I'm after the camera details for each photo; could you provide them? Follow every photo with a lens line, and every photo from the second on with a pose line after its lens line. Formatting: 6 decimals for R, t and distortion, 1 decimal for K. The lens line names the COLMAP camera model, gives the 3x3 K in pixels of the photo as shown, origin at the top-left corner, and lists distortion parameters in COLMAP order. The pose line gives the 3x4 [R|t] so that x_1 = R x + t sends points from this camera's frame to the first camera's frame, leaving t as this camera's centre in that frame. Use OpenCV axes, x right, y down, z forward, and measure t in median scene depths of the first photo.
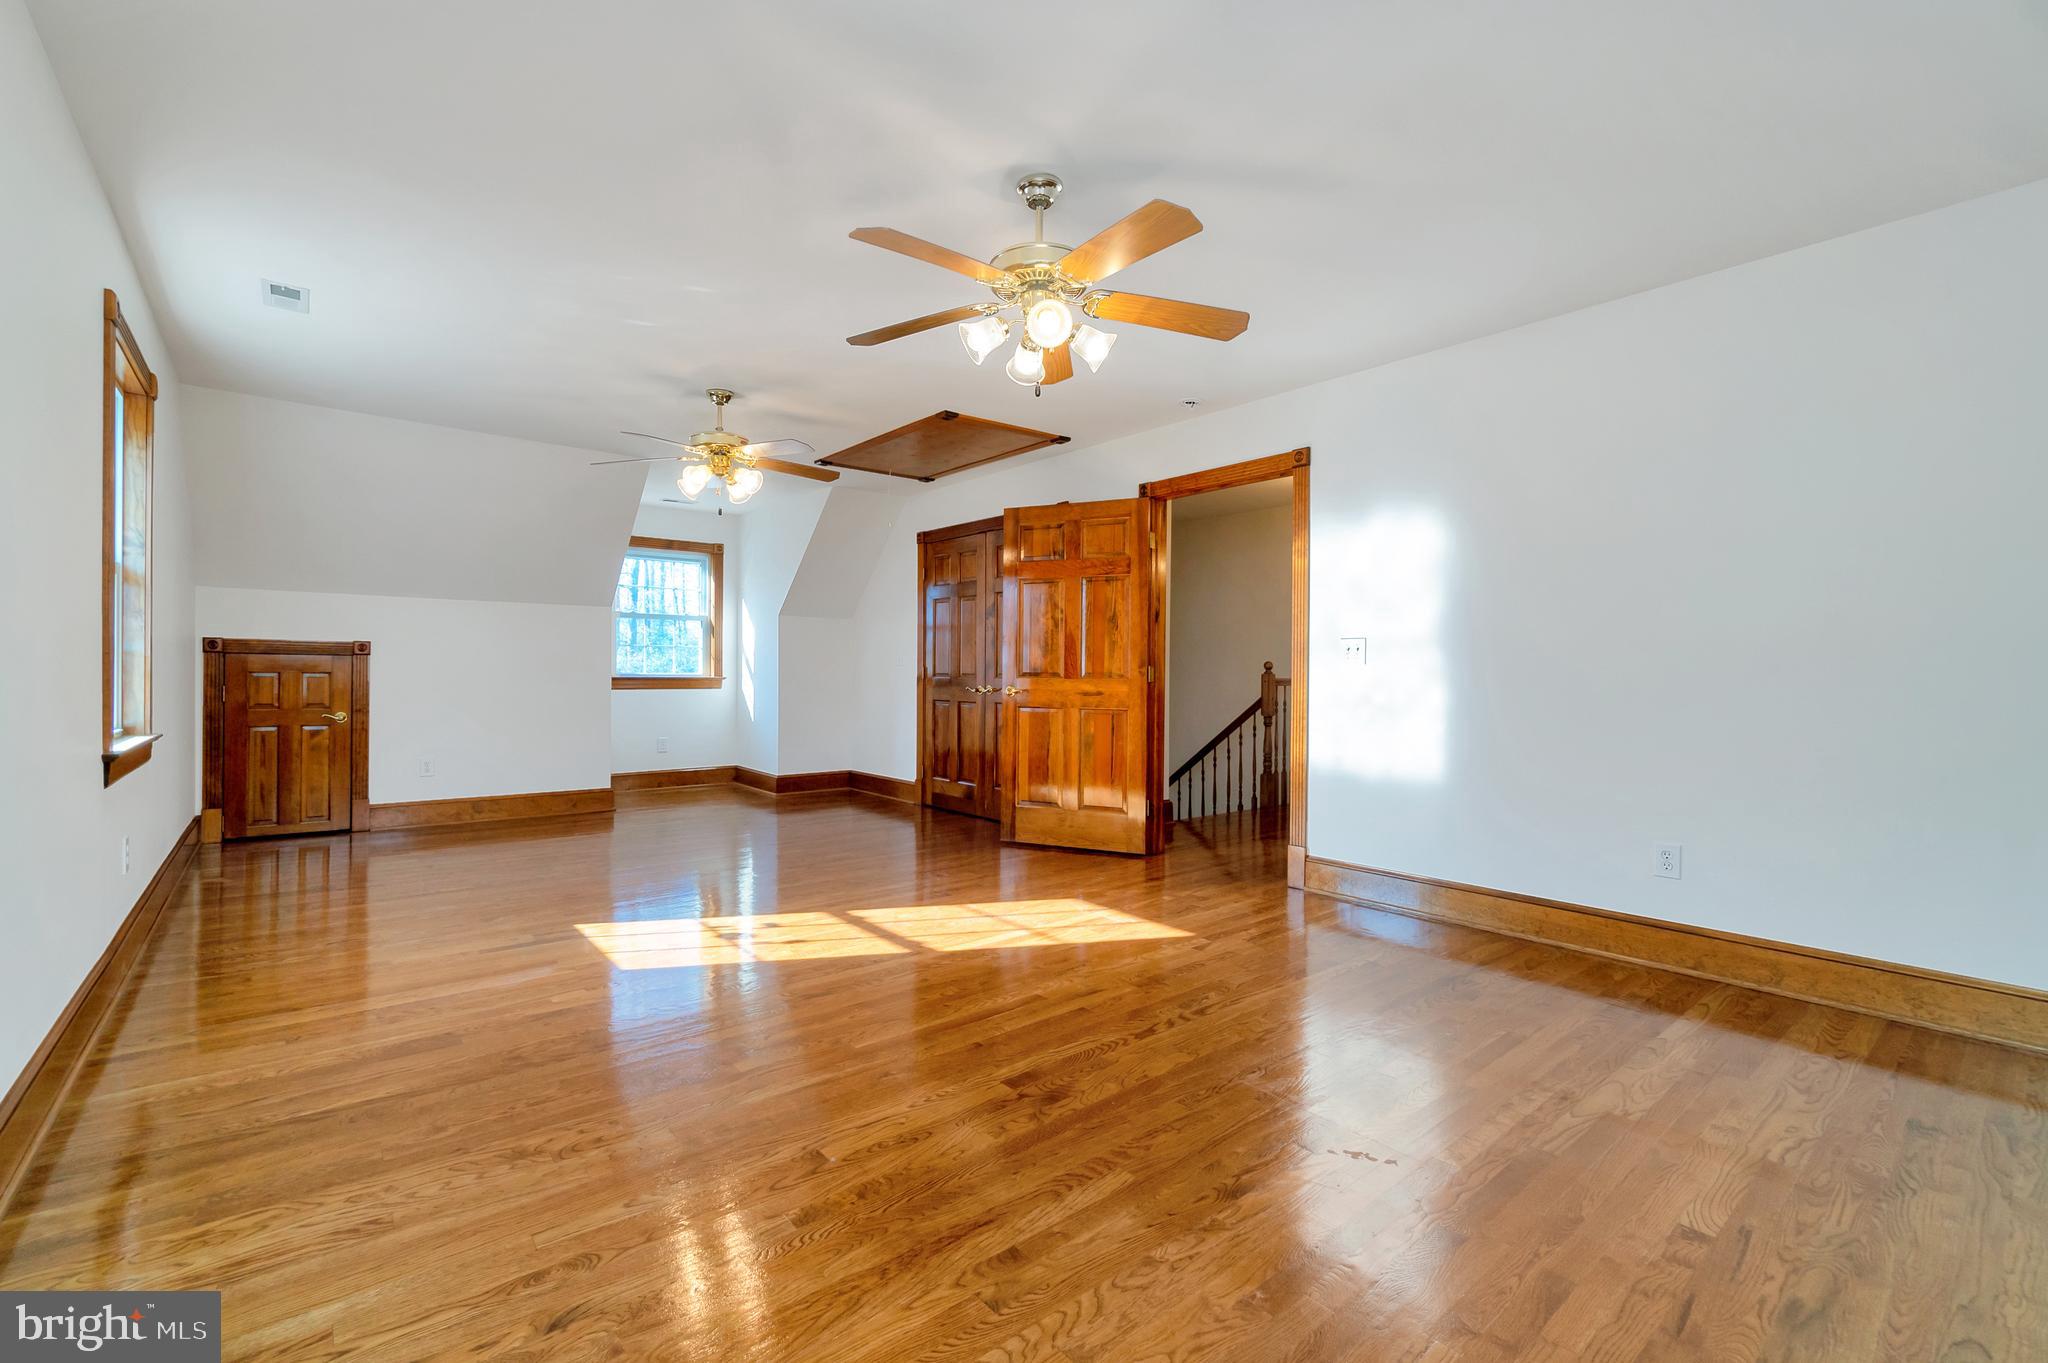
lens RADIAL K [[891.3, 0, 975.7], [0, 891.3, 675.1], [0, 0, 1]] dist [-0.007249, 0.000071]
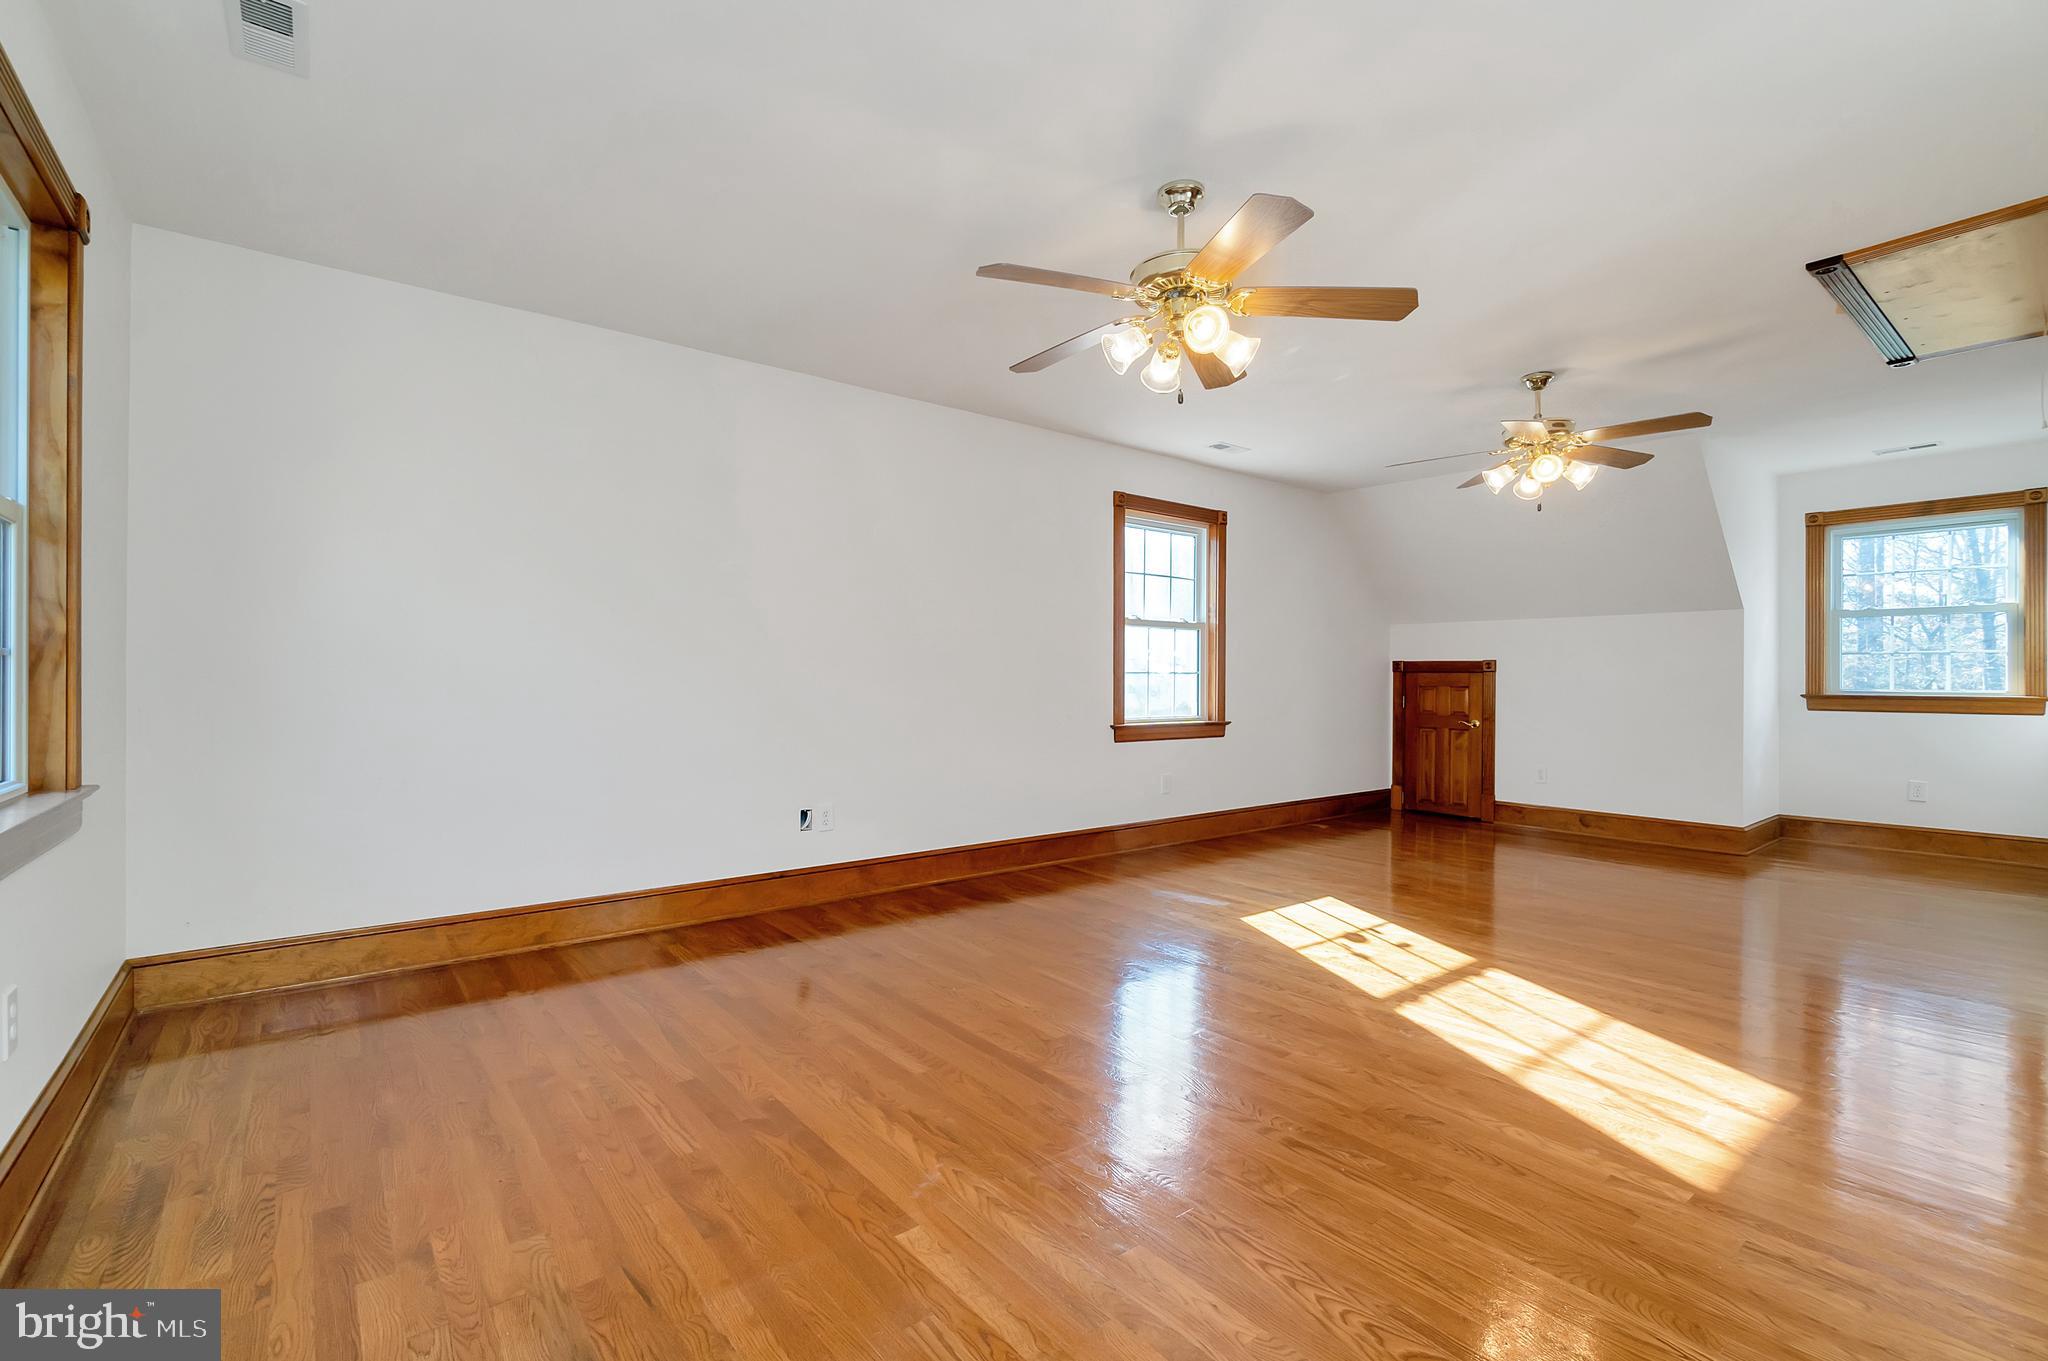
lens RADIAL K [[891.3, 0, 1018.9], [0, 891.3, 679.1], [0, 0, 1]] dist [-0.007249, 0.000071]
pose [[0.002781, -0.006468, -0.999975, 0.714100], [-0.009325, 0.999935, -0.006493, 0.000004], [0.999953, 0.009343, 0.002721, 0.552847]]
